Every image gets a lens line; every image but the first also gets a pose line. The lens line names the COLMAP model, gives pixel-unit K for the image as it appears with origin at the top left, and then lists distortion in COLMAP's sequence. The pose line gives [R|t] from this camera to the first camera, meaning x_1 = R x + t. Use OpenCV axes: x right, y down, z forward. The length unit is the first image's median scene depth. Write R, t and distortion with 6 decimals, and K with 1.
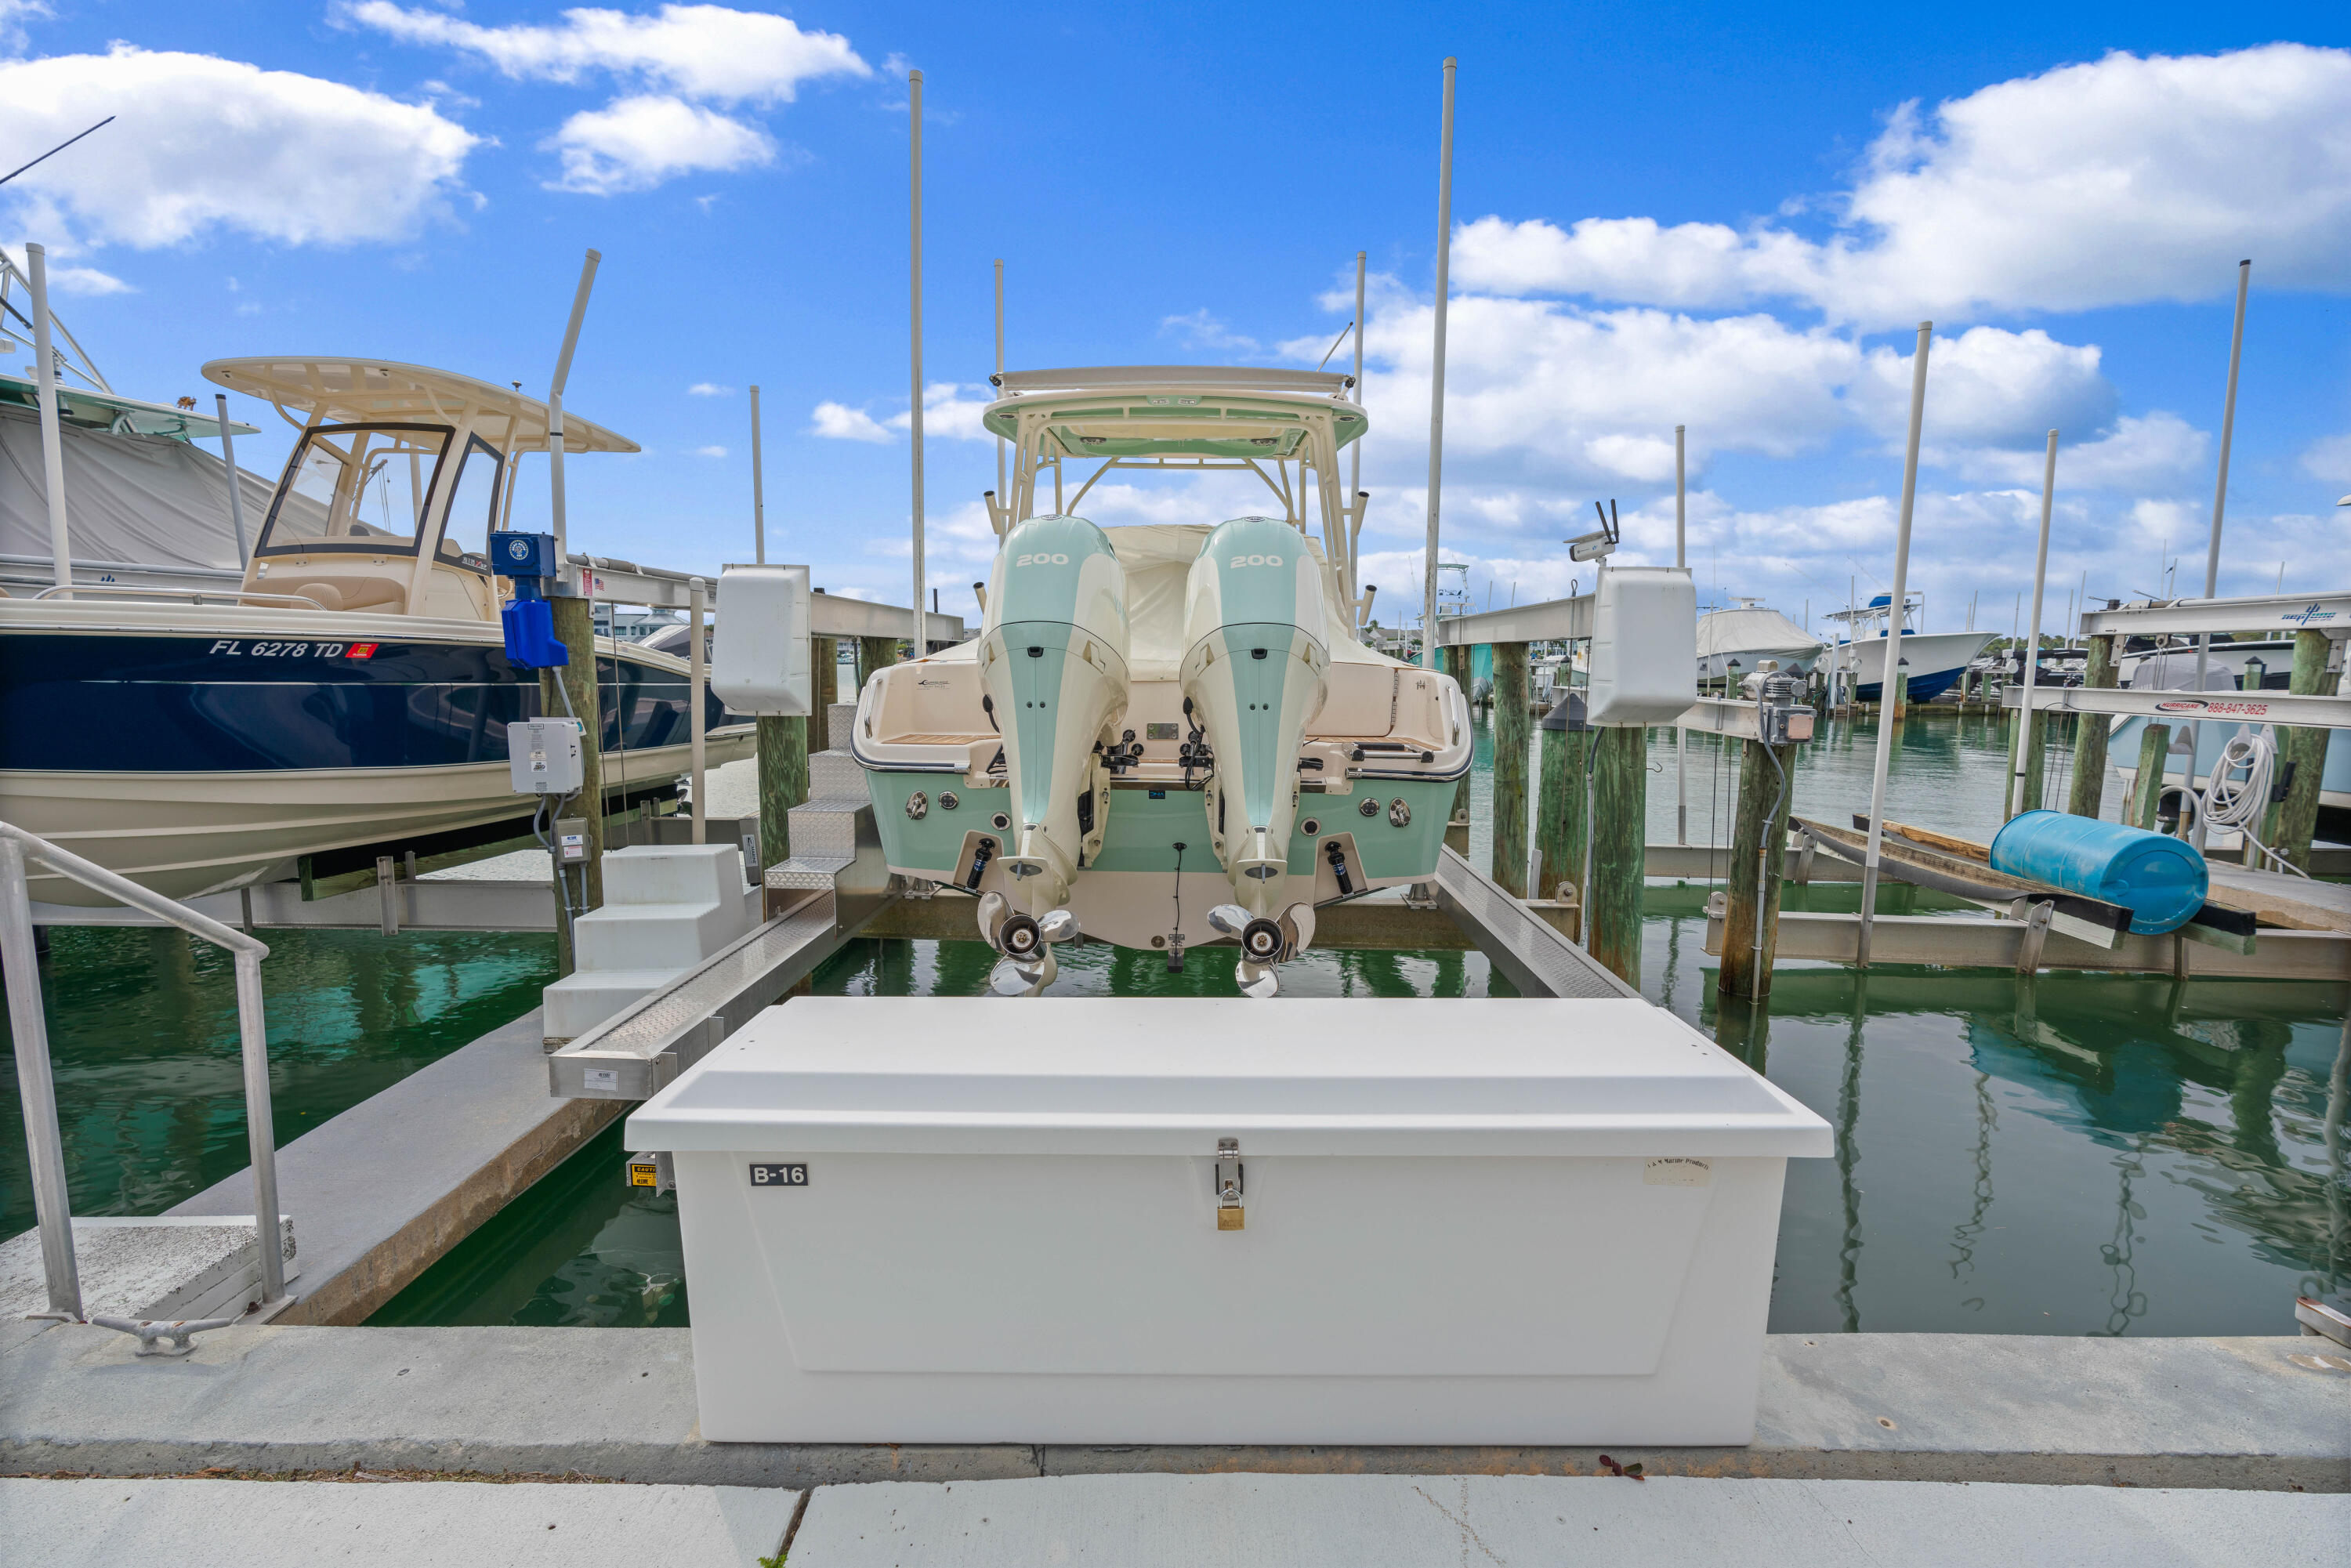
lens RADIAL K [[1054.1, 0, 1176.4], [0, 1054.1, 758.1], [0, 0, 1]] dist [-0.004645, 0.000179]
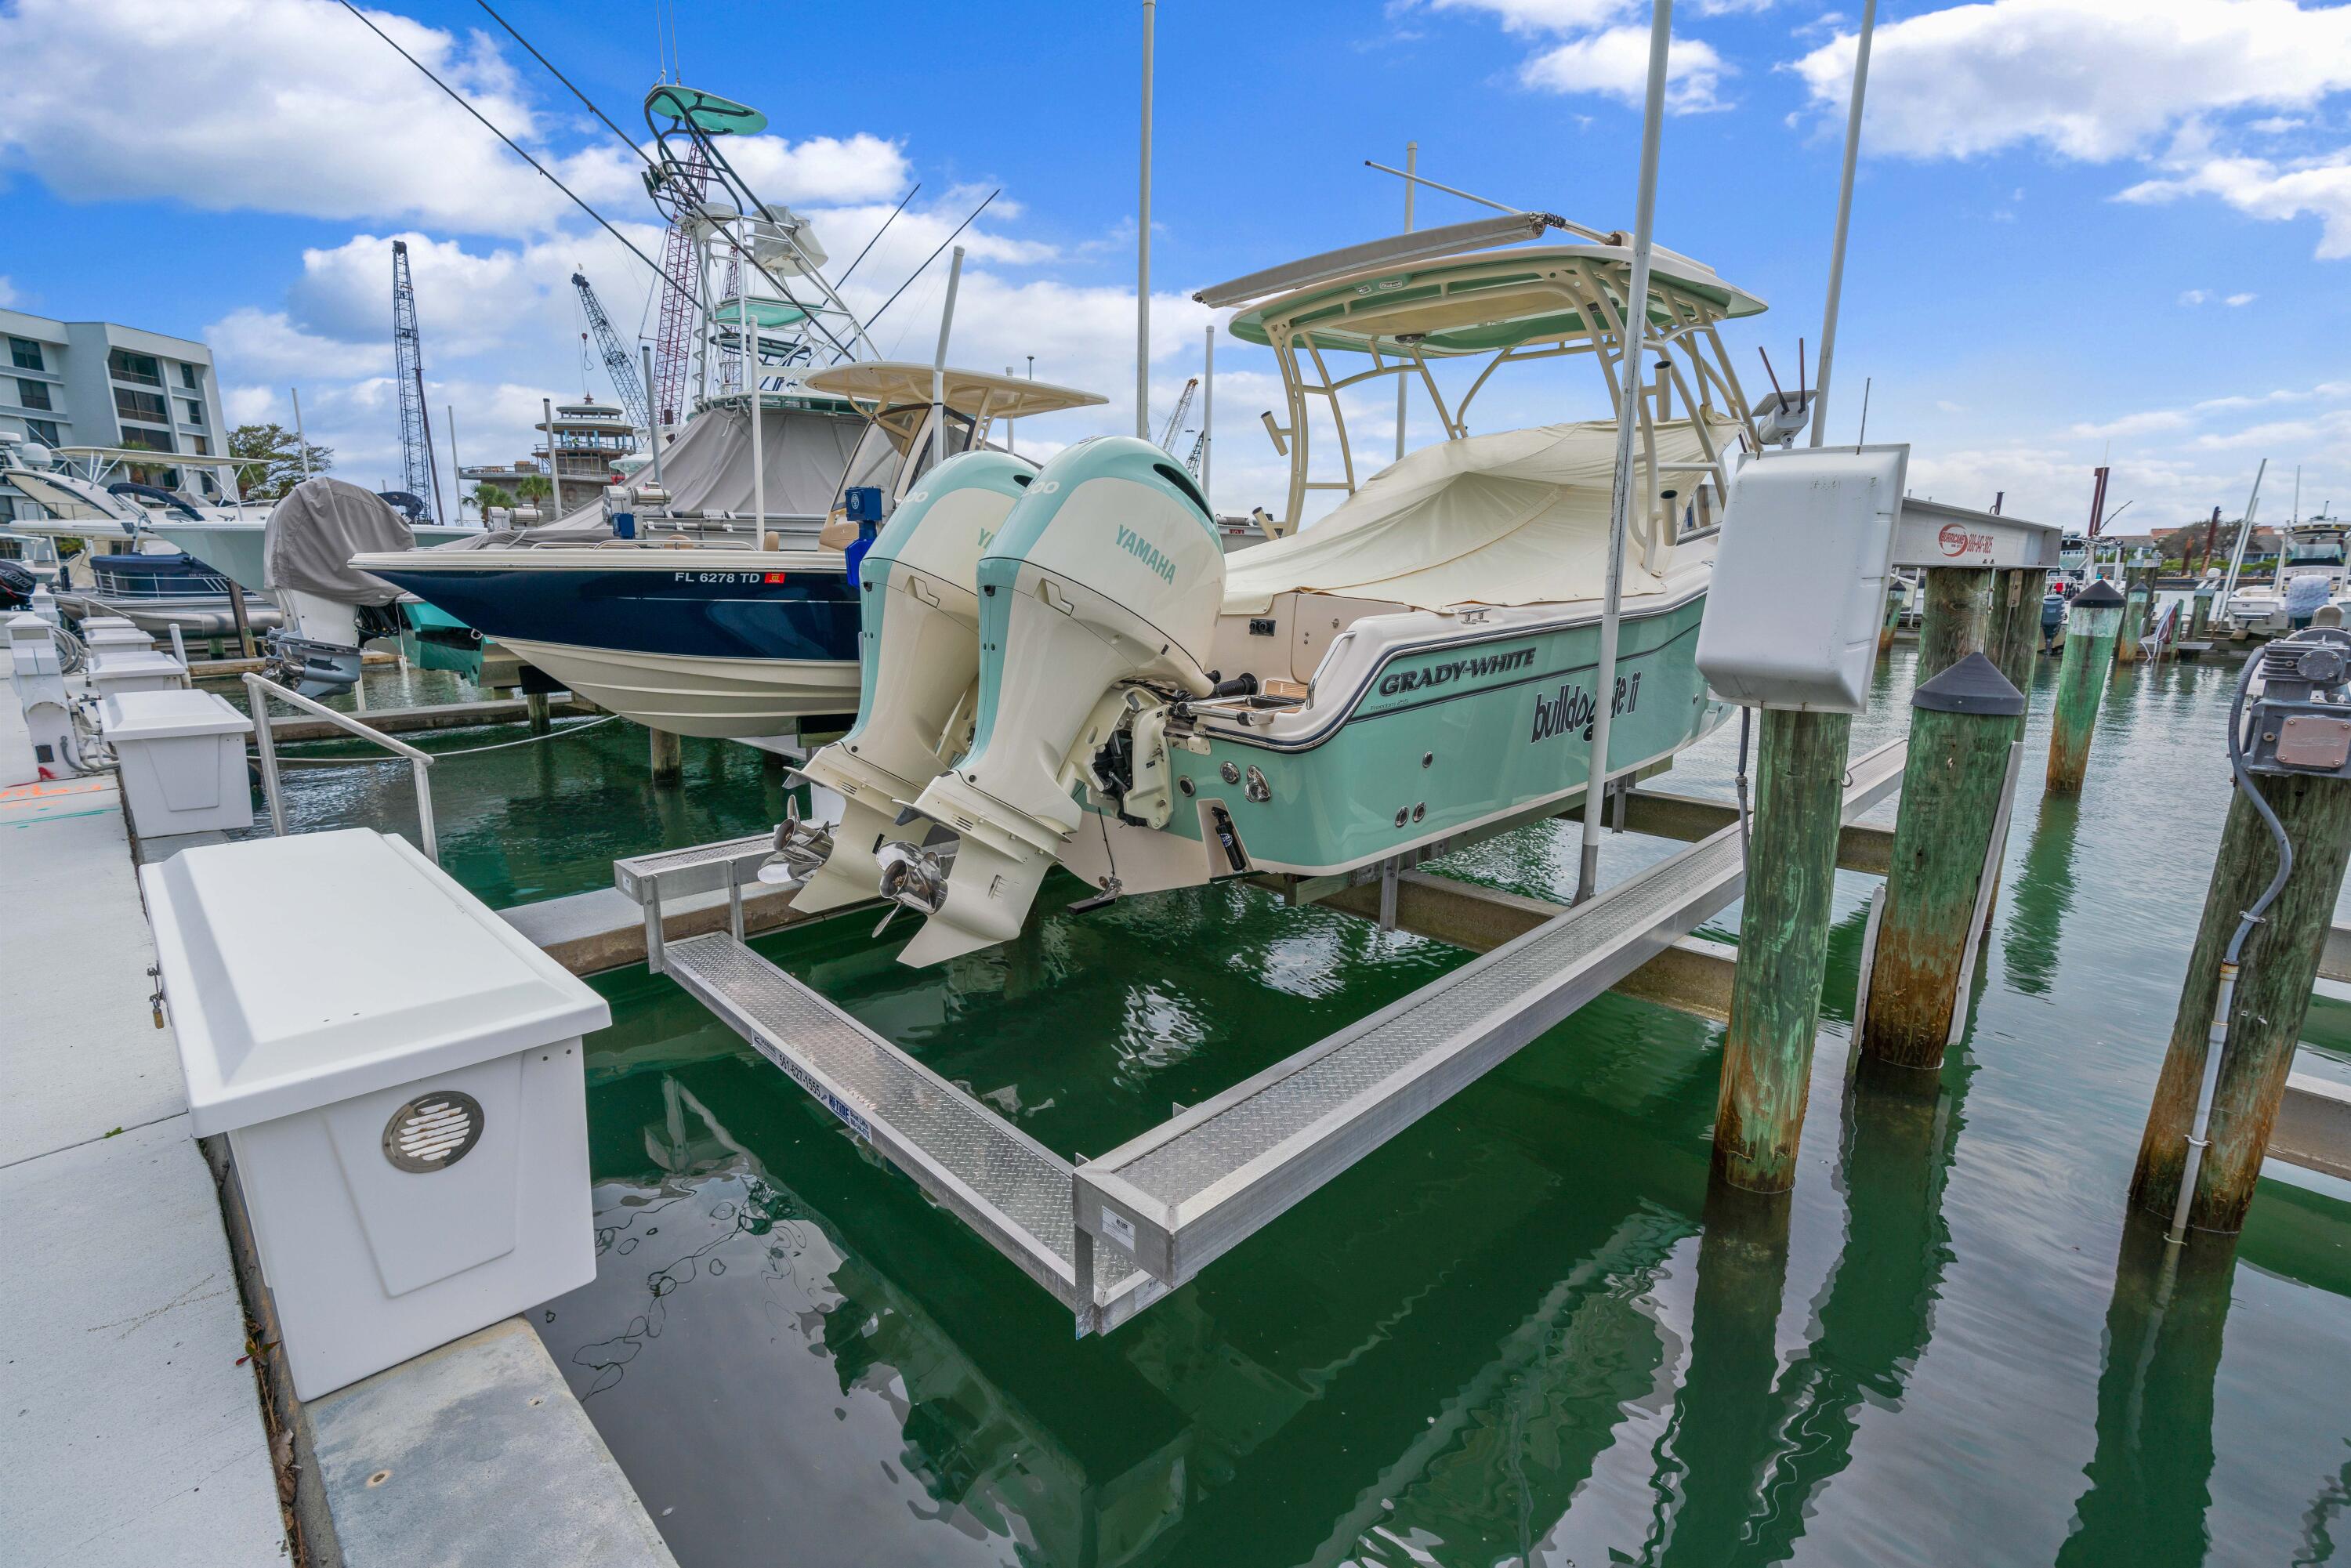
lens RADIAL K [[1054.1, 0, 1176.4], [0, 1054.1, 758.1], [0, 0, 1]] dist [-0.004645, 0.000179]
pose [[0.723778, 0.120190, -0.679485, 0.515100], [-0.067870, 0.992339, 0.103234, -0.034979], [0.686687, -0.028602, 0.726390, 0.254405]]
